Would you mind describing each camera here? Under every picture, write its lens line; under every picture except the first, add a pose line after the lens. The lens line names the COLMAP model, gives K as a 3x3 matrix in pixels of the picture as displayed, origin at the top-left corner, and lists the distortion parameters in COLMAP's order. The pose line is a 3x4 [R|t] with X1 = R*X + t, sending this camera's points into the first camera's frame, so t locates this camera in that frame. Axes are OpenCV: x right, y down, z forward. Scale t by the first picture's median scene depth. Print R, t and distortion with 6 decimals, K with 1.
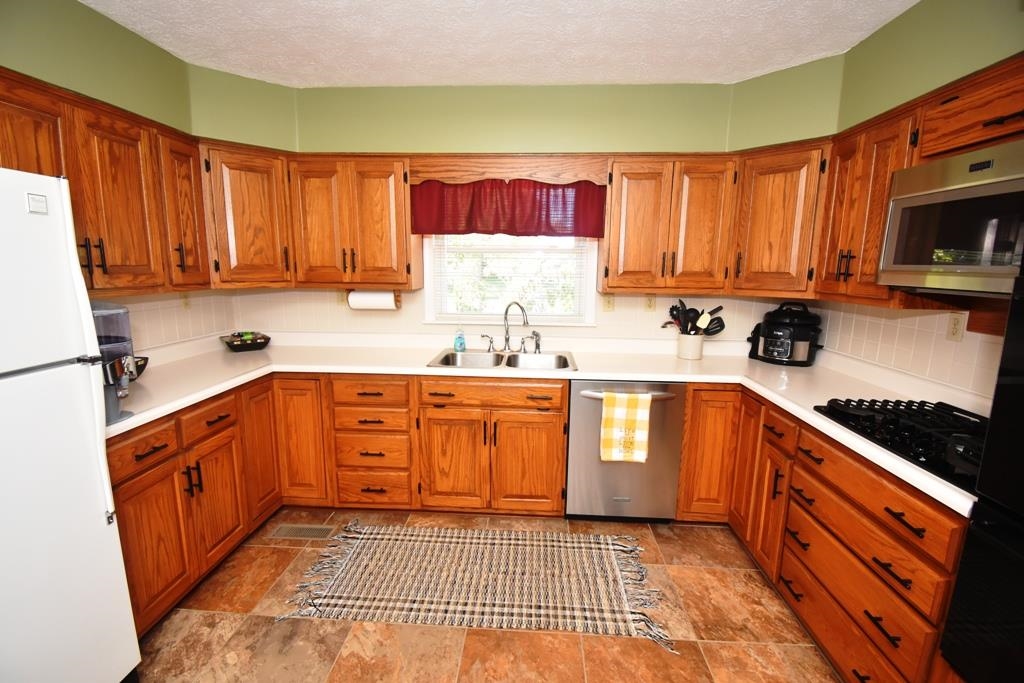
lens RADIAL K [[453.7, 0, 512.0], [0, 453.7, 341.5], [0, 0, 1]] dist [0.025113, -0.027077]
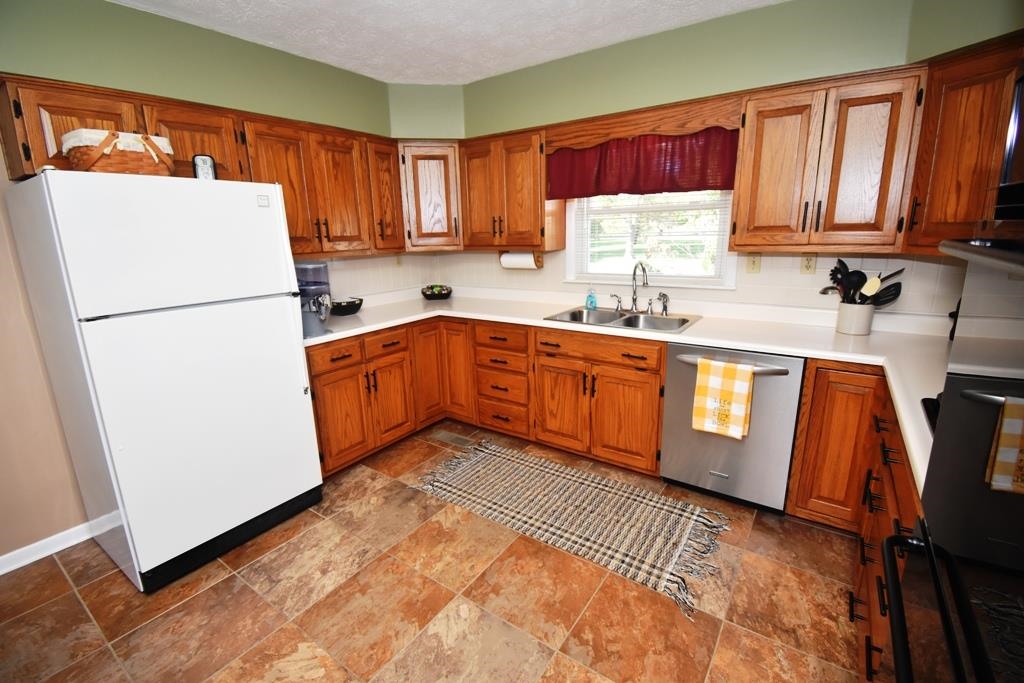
lens RADIAL K [[453.7, 0, 512.0], [0, 453.7, 341.5], [0, 0, 1]] dist [0.025113, -0.027077]
pose [[0.850653, 0.093266, -0.517388, 0.346918], [-0.052105, 0.994249, 0.093559, 0.008431], [0.523138, -0.052627, 0.850621, -0.008509]]
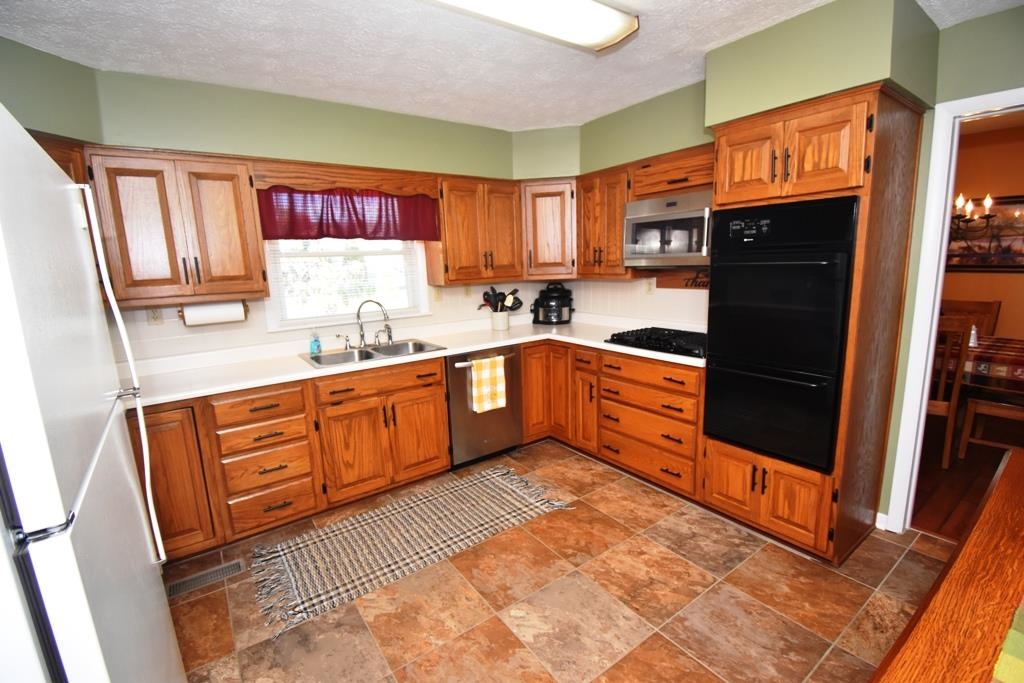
lens RADIAL K [[453.7, 0, 512.0], [0, 453.7, 341.5], [0, 0, 1]] dist [0.025113, -0.027077]
pose [[0.775883, -0.150758, 0.612599, -0.479177], [0.148910, 0.987354, 0.054384, 0.003770], [-0.613051, 0.049027, 0.788521, -0.086961]]
